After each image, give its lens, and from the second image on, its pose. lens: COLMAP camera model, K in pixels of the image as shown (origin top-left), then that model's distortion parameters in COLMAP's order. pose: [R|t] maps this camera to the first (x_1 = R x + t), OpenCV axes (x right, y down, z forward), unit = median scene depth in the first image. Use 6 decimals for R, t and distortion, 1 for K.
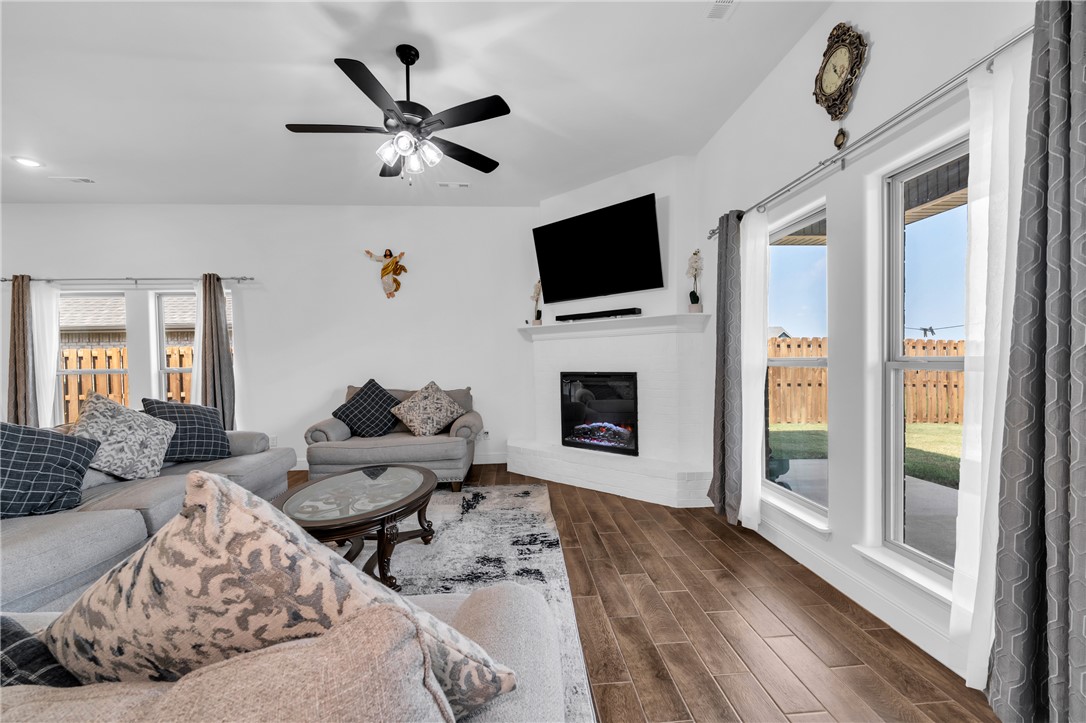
lens RADIAL K [[443.5, 0, 543.0], [0, 443.5, 361.5], [0, 0, 1]] dist [-0.001225, -0.000368]
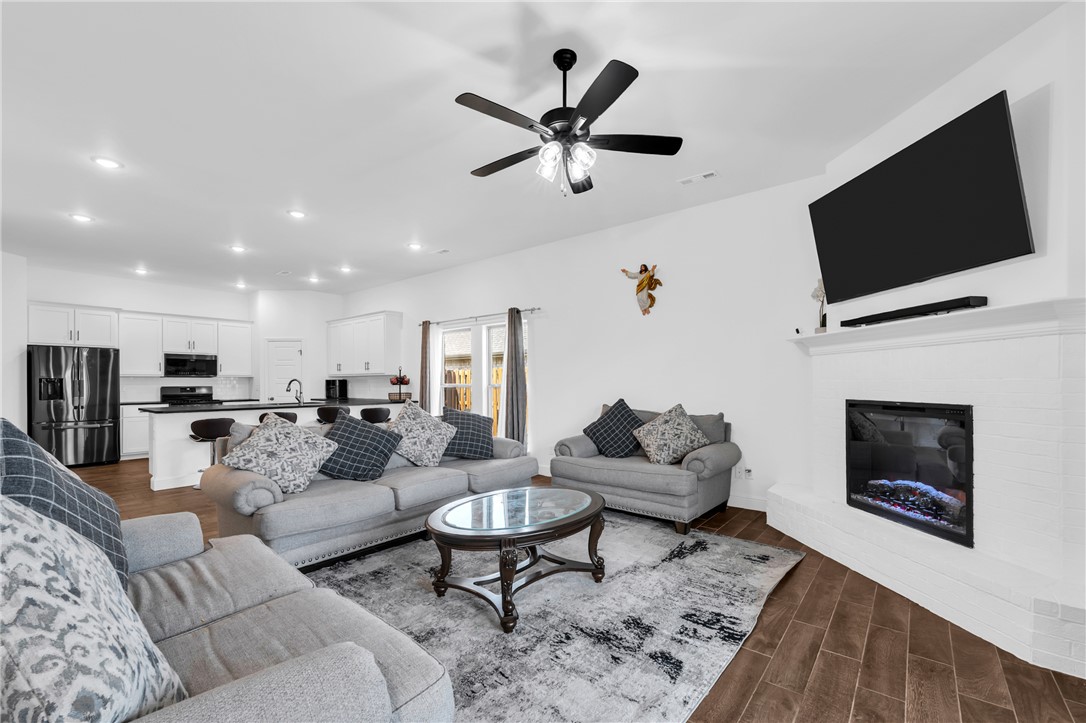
lens RADIAL K [[455.3, 0, 541.0], [0, 455.3, 376.3], [0, 0, 1]] dist [-0.001208, -0.000251]
pose [[0.724051, 0.005885, -0.689721, 0.211701], [-0.010879, 0.999937, -0.002889, -0.006363], [0.689660, 0.009596, 0.724069, 0.165996]]
